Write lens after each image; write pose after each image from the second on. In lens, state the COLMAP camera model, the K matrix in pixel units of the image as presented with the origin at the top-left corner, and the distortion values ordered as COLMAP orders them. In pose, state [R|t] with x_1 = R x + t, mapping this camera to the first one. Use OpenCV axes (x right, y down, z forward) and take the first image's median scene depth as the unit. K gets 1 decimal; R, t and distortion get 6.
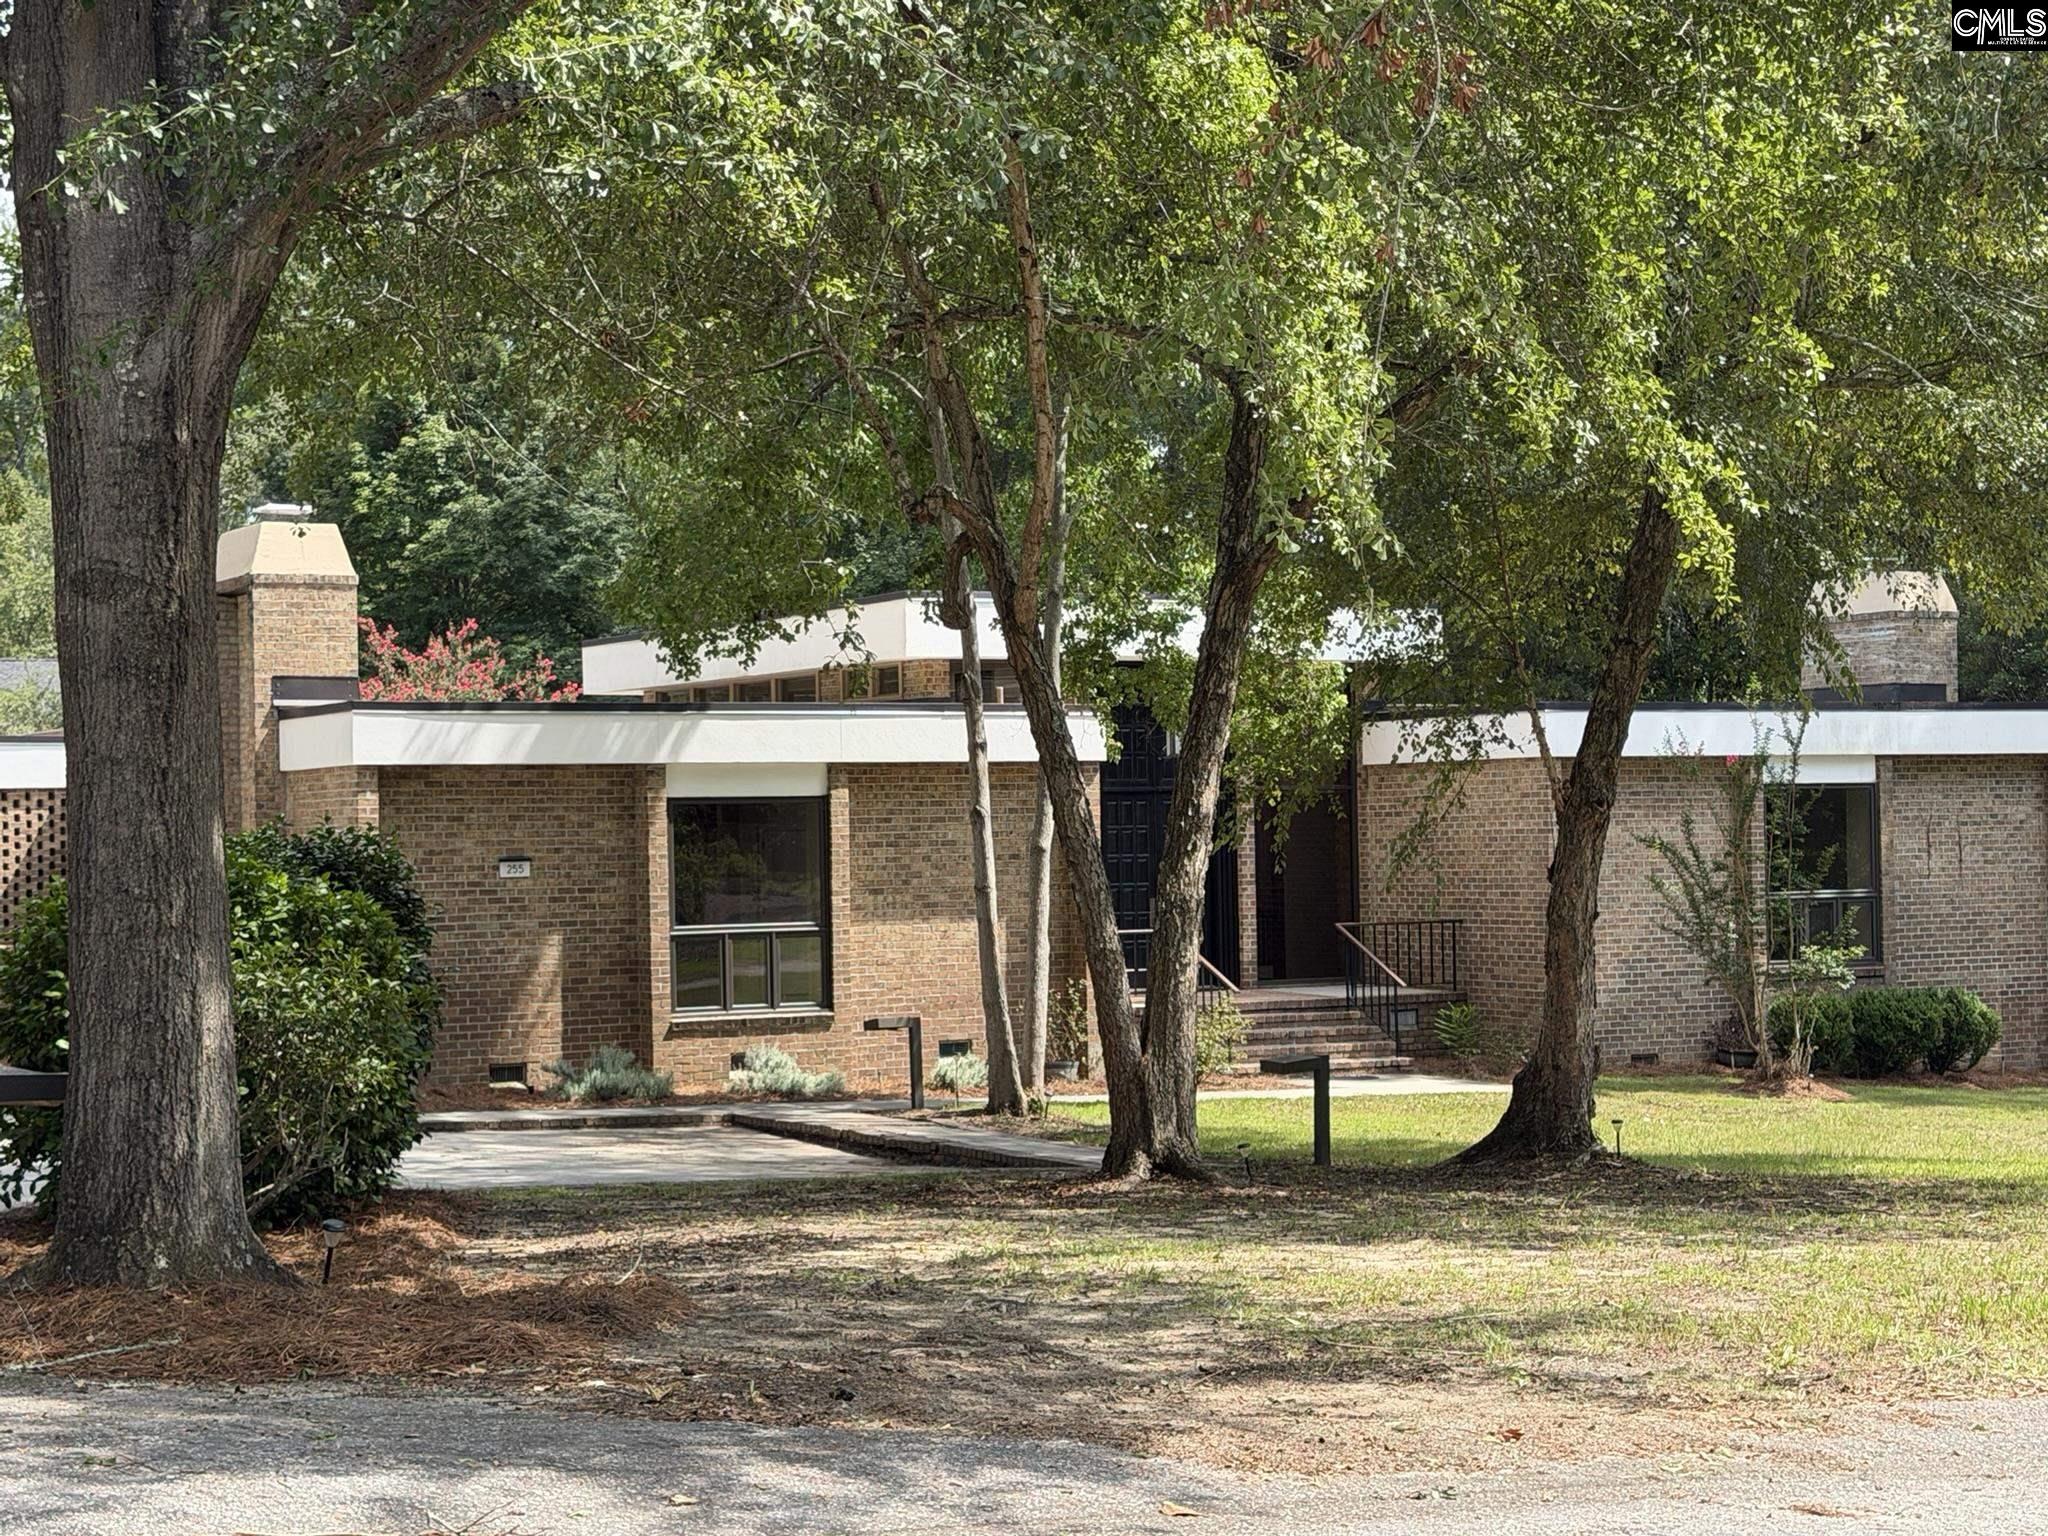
lens RADIAL K [[3361.0, 0, 1024.9], [0, 3361.0, 771.6], [0, 0, 1]] dist [0.134899, 0.000000]
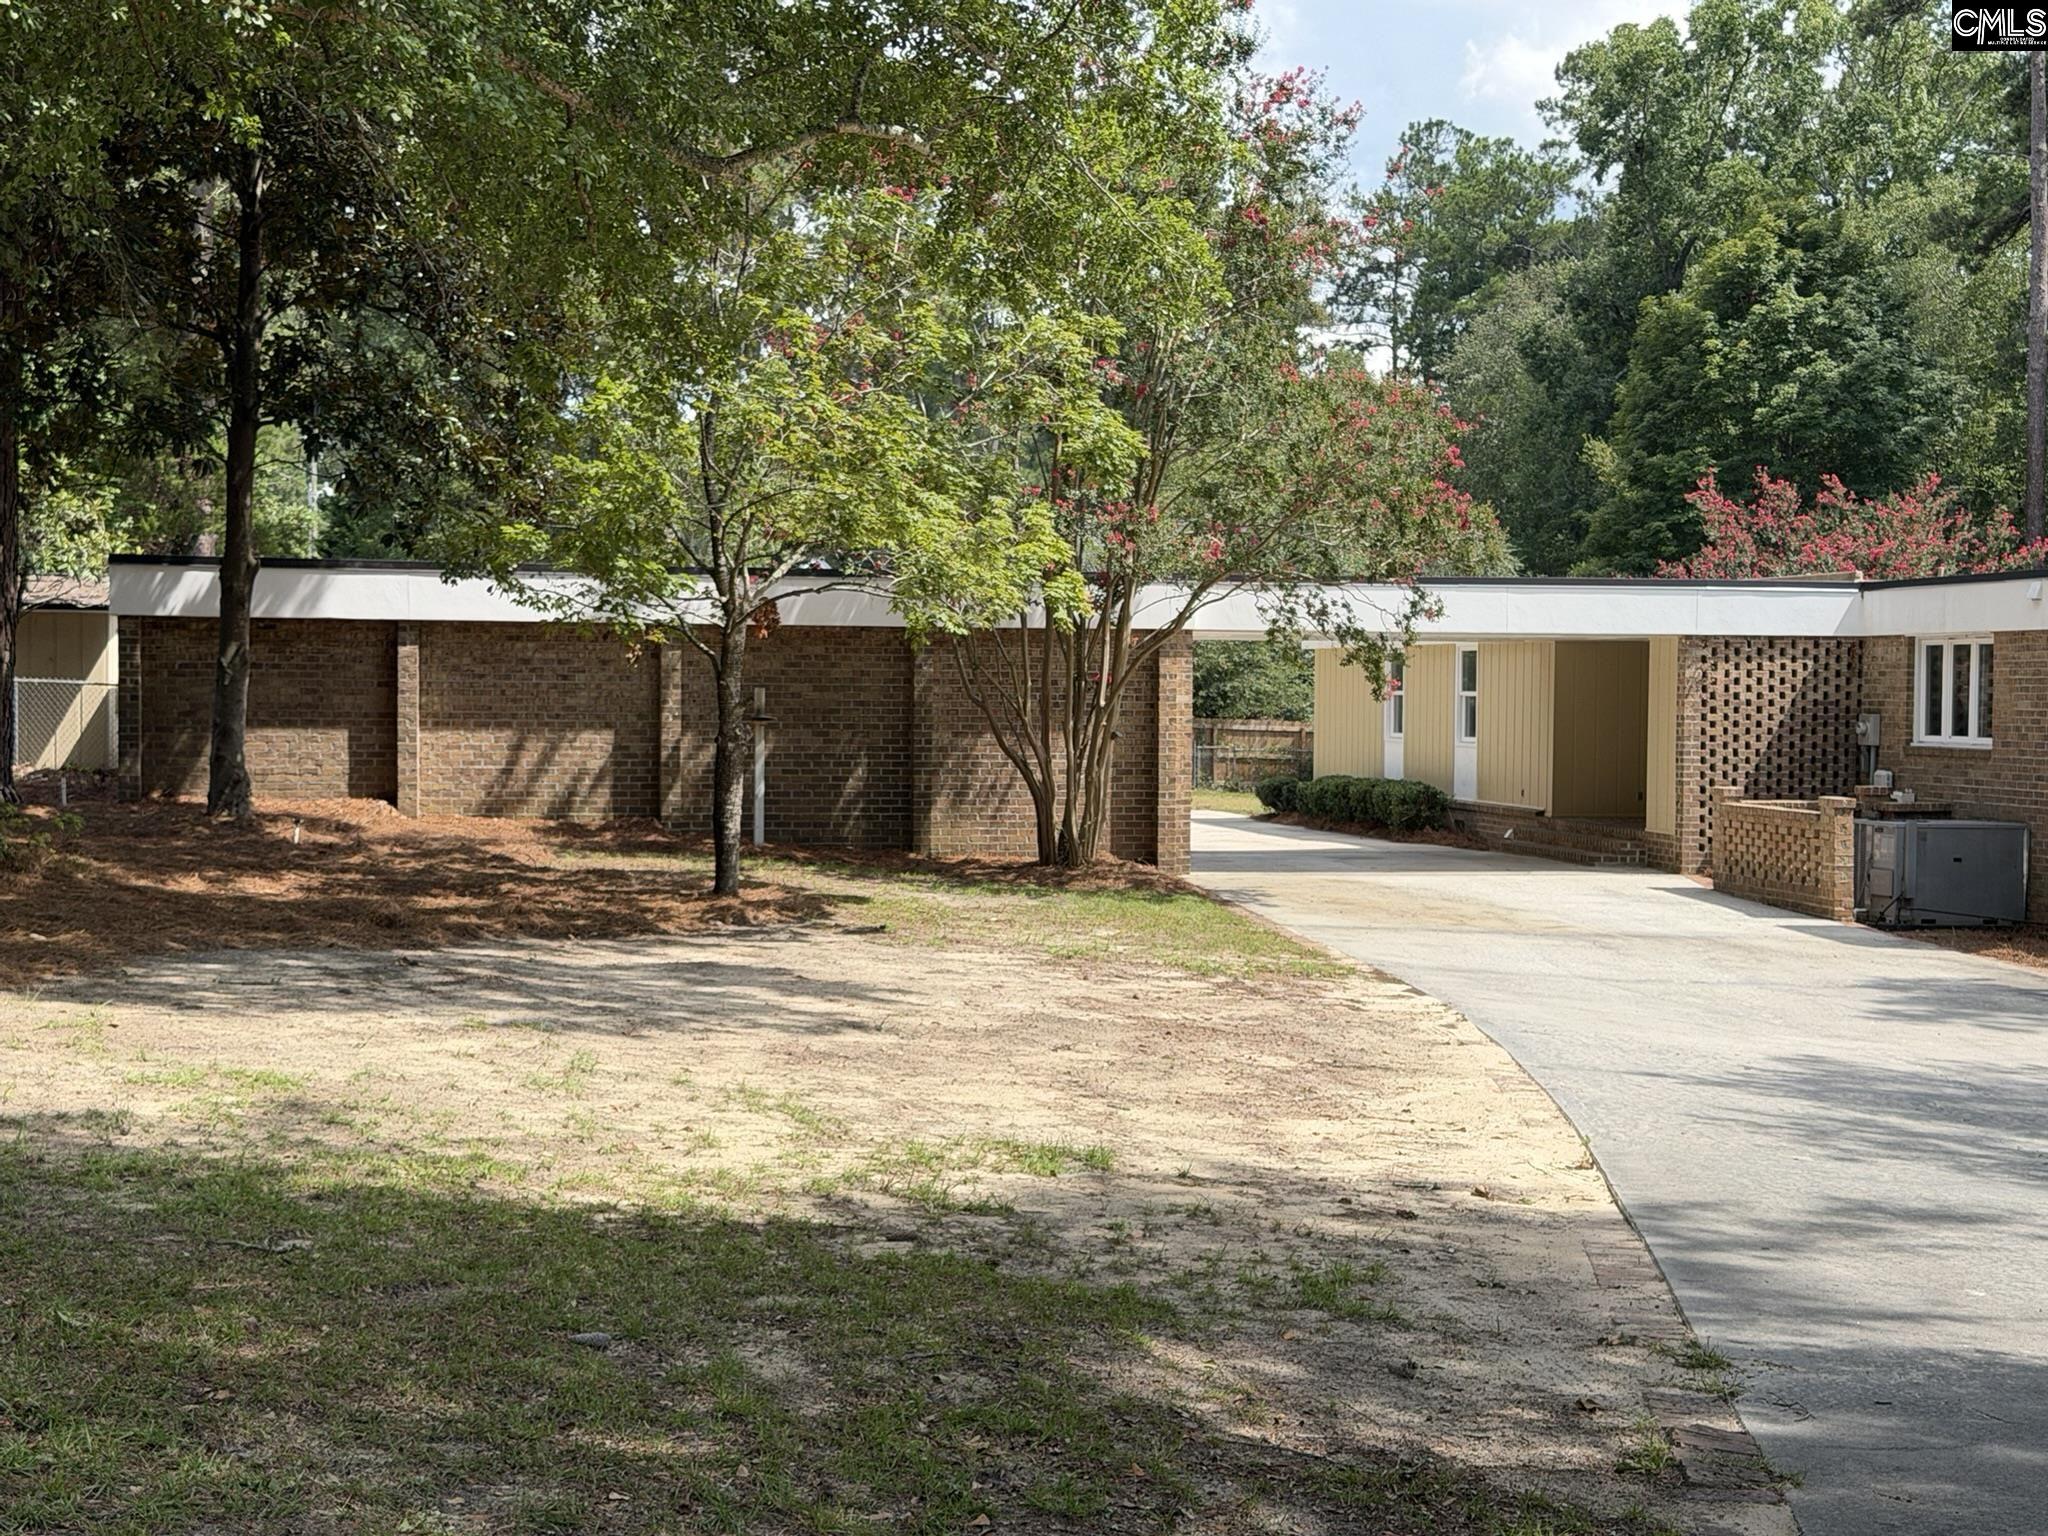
lens RADIAL K [[2875.2, 0, 1025.6], [0, 2875.2, 768.8], [0, 0, 1]] dist [0.132611, 0.000000]
pose [[0.953289, 0.032560, -0.300299, -0.291304], [-0.018271, 0.998569, 0.050267, 0.005866], [0.301506, -0.042432, 0.952520, 0.177601]]
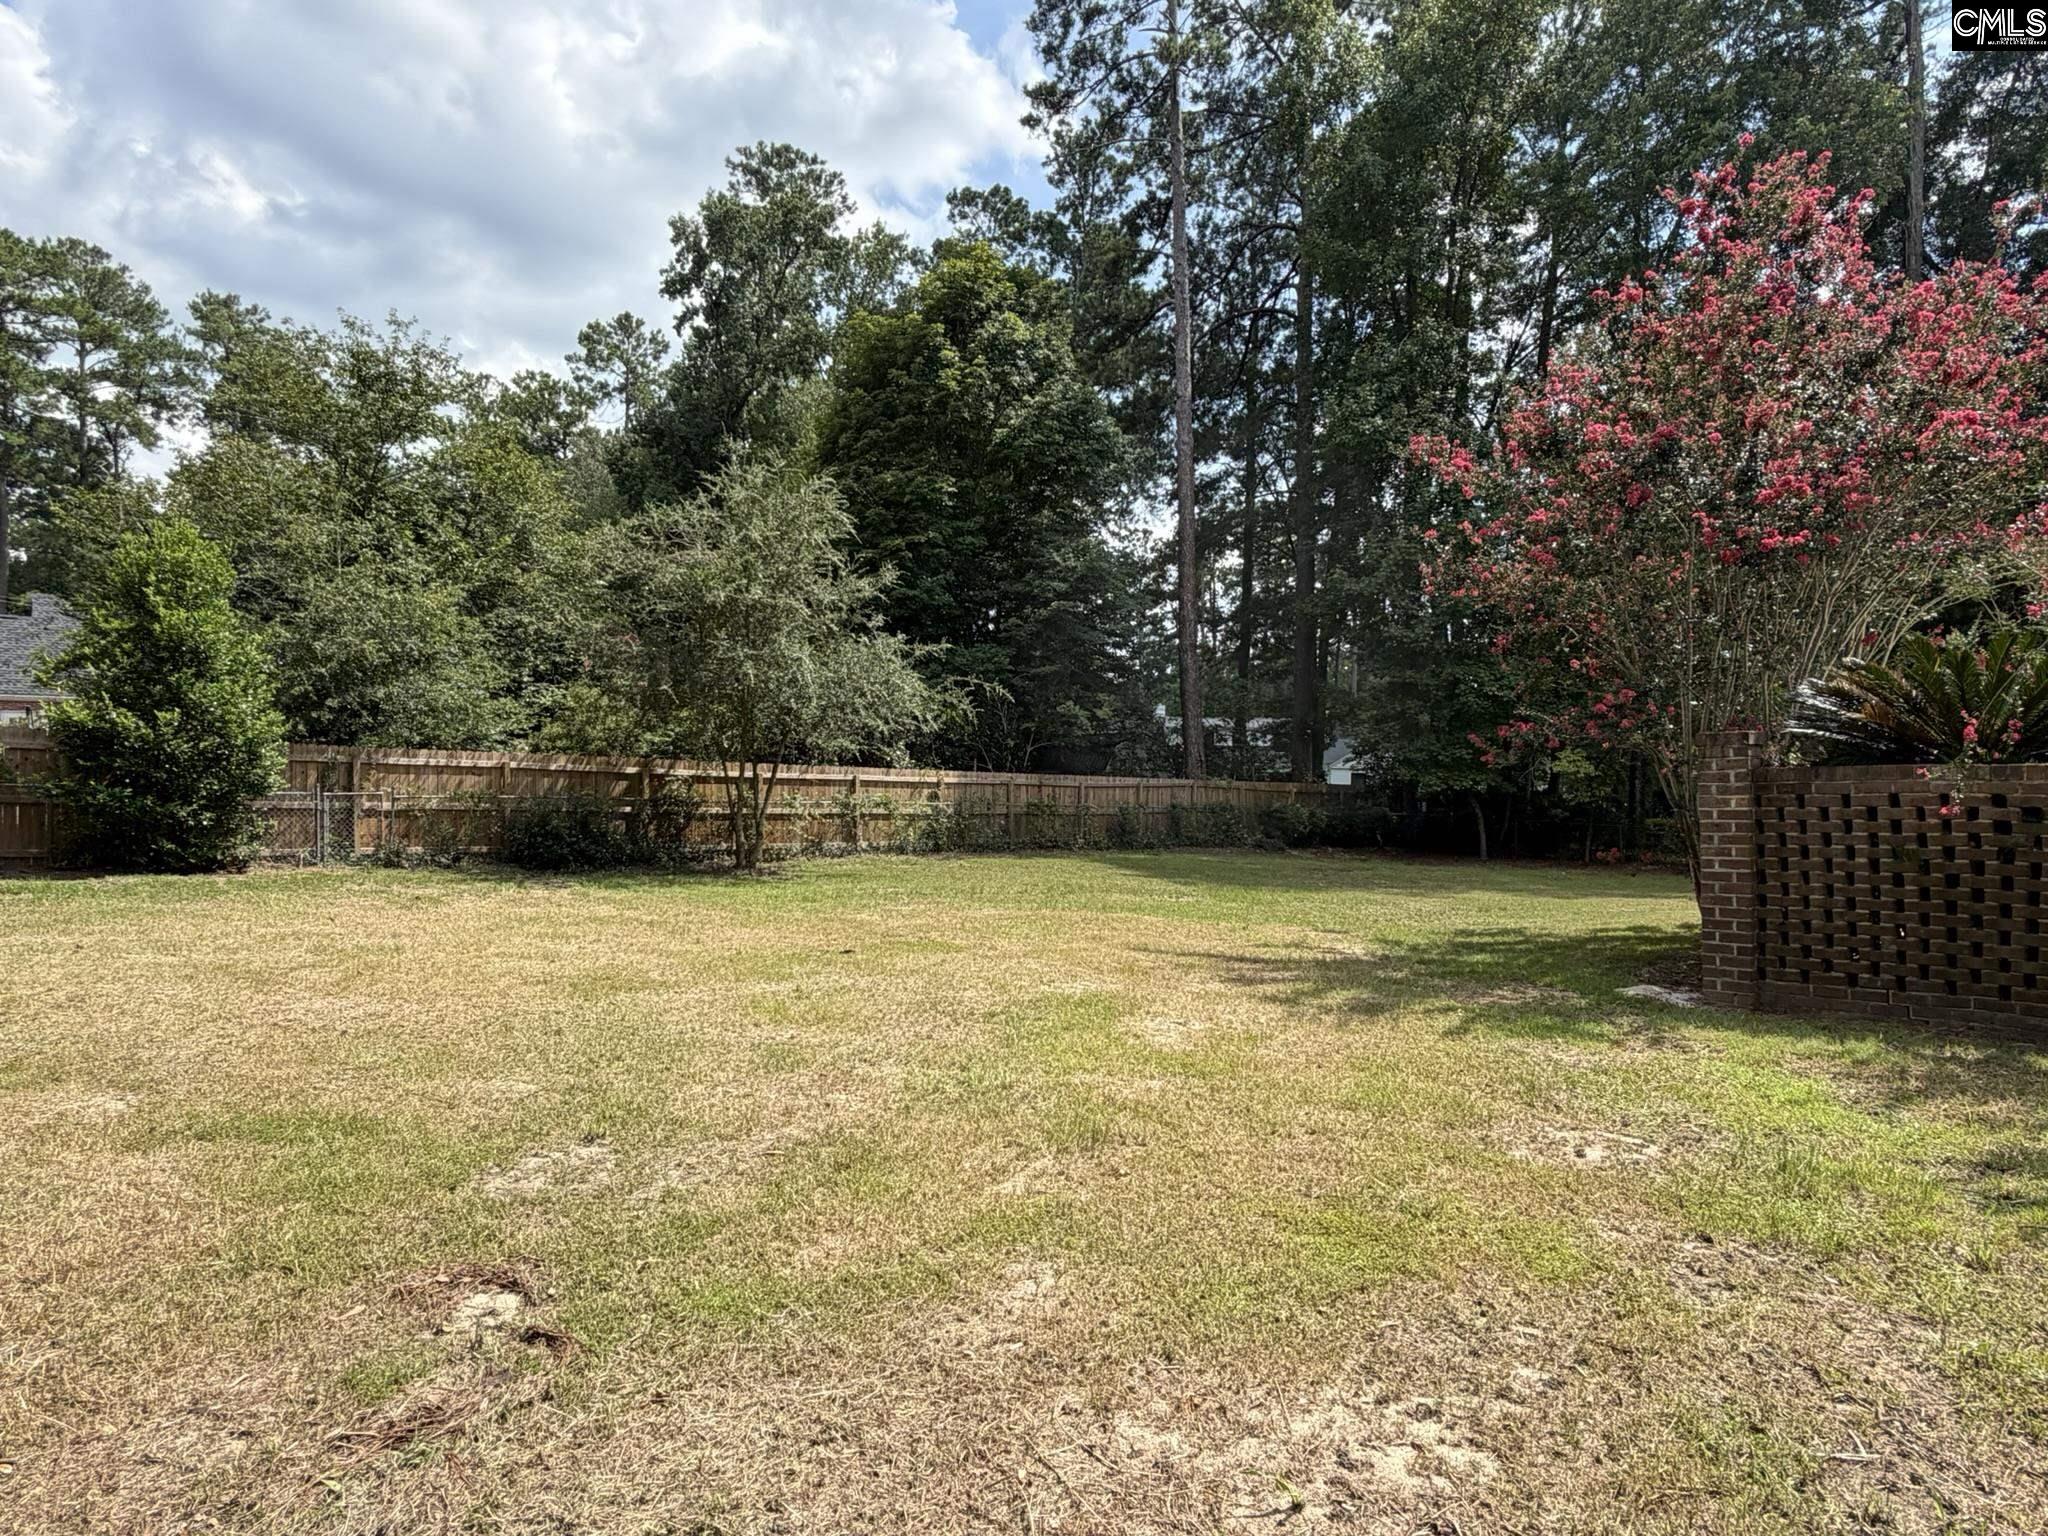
lens RADIAL K [[1199.9, 0, 1022.0], [0, 1199.9, 768.4], [0, 0, 1]] dist [0.000436, 0.000023]
pose [[0.956656, 0.025639, 0.290089, -0.638661], [-0.031795, 0.999358, 0.016525, 0.060317], [-0.289479, -0.025032, 0.956857, 1.531835]]
